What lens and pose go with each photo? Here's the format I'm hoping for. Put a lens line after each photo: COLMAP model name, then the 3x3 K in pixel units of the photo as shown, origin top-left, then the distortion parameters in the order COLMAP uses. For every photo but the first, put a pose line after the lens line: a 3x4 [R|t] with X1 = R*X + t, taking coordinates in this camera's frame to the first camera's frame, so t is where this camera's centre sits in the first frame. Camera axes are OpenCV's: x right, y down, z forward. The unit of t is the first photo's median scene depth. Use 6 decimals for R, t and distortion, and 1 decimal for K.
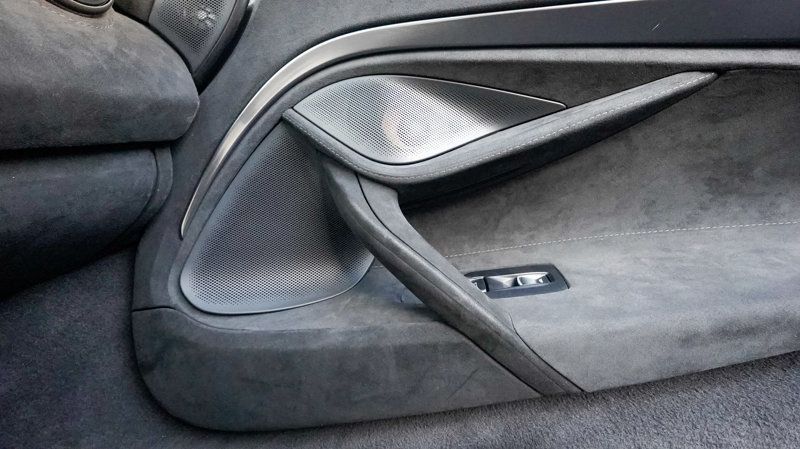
lens RADIAL K [[367.8, 0, 397.0], [0, 367.8, 226.9], [0, 0, 1]] dist [-0.019658, 0.010694]
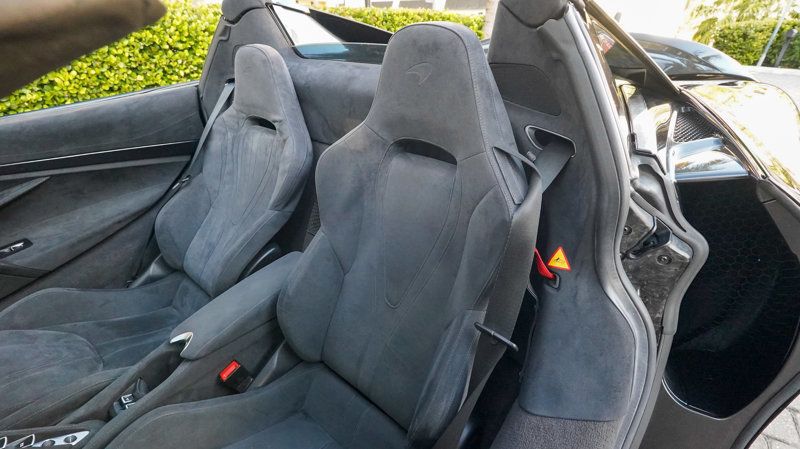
lens RADIAL K [[367.8, 0, 395.1], [0, 367.8, 226.9], [0, 0, 1]] dist [-0.019658, 0.010694]
pose [[0.456749, -0.372433, 0.807882, -0.572593], [0.150115, 0.927390, 0.342656, -0.573196], [-0.876838, -0.035233, 0.479492, -3.177726]]
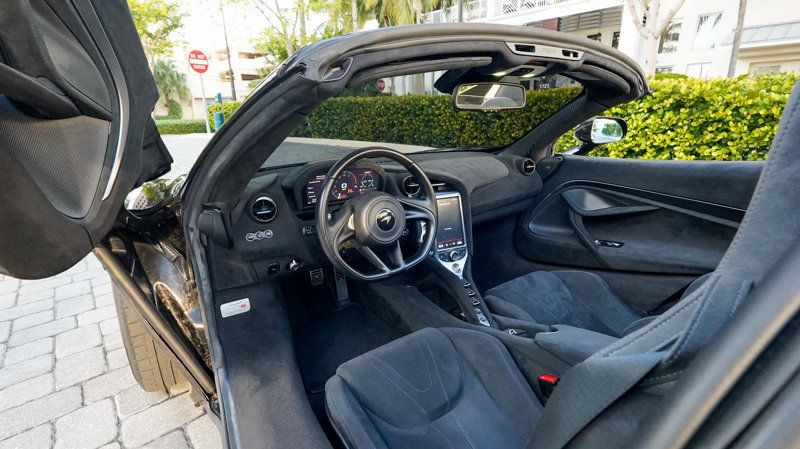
lens RADIAL K [[367.8, 0, 397.4], [0, 367.8, 227.2], [0, 0, 1]] dist [-0.019658, 0.010694]
pose [[0.748332, 0.237327, -0.619416, 1.081547], [-0.161404, 0.970887, 0.176996, -0.388122], [0.643388, -0.032476, 0.764851, -3.779512]]
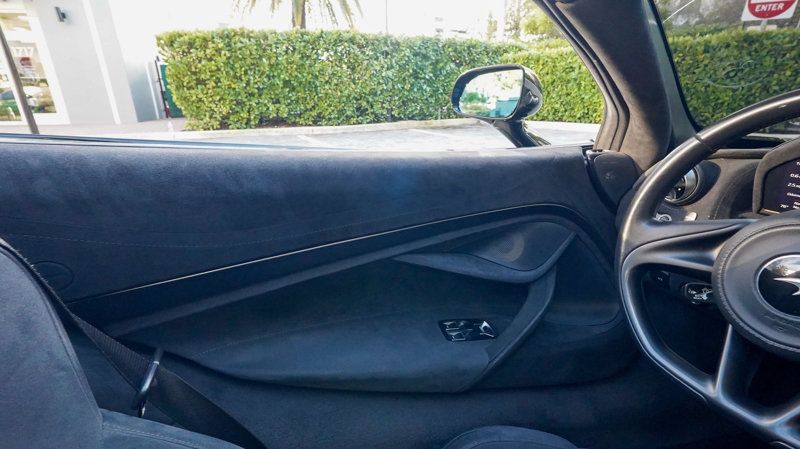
lens RADIAL K [[367.8, 0, 395.1], [0, 367.8, 224.4], [0, 0, 1]] dist [-0.019658, 0.010694]
pose [[-0.805395, 0.250160, -0.537363, 0.662897], [-0.080946, 0.851665, 0.517797, -0.498814], [0.587186, 0.460529, -0.665677, -1.819689]]
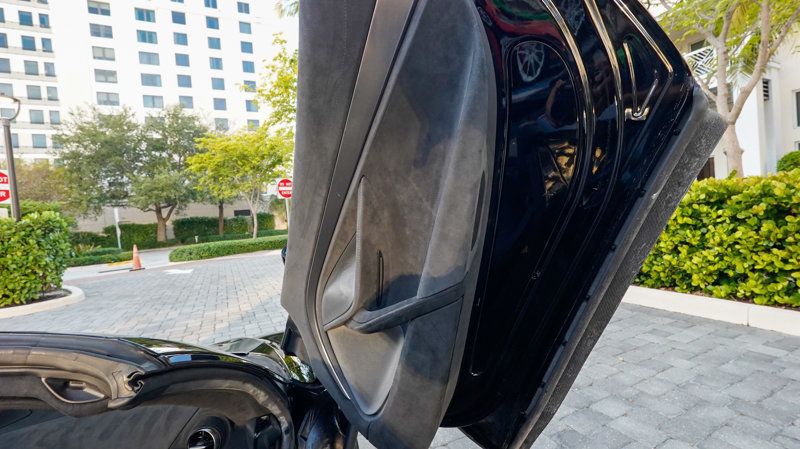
lens RADIAL K [[367.8, 0, 394.6], [0, 367.8, 228.6], [0, 0, 1]] dist [-0.019658, 0.010694]
pose [[0.533639, 0.031142, -0.845139, 1.889438], [-0.121677, 0.991752, -0.040285, -1.986856], [0.836914, 0.124331, 0.533027, 0.352118]]
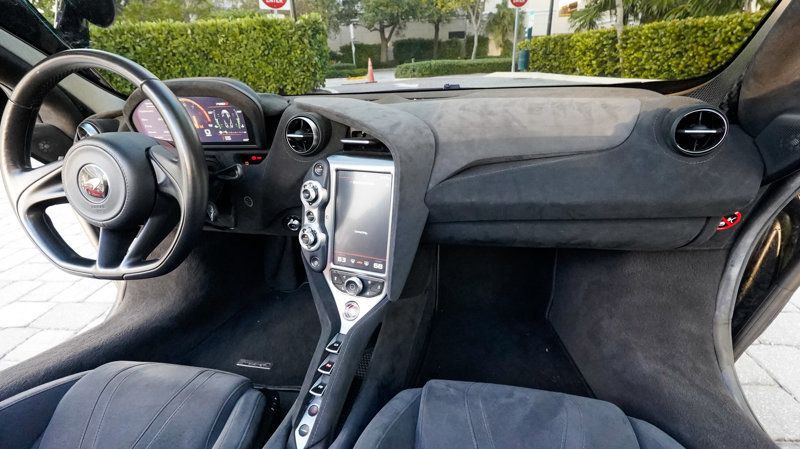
lens RADIAL K [[367.8, 0, 395.5], [0, 367.8, 224.9], [0, 0, 1]] dist [-0.019658, 0.010694]
pose [[0.031929, 0.451511, -0.891694, 0.834926], [-0.163715, 0.882462, 0.440974, -0.689019], [0.985991, 0.131904, 0.102096, -0.629452]]
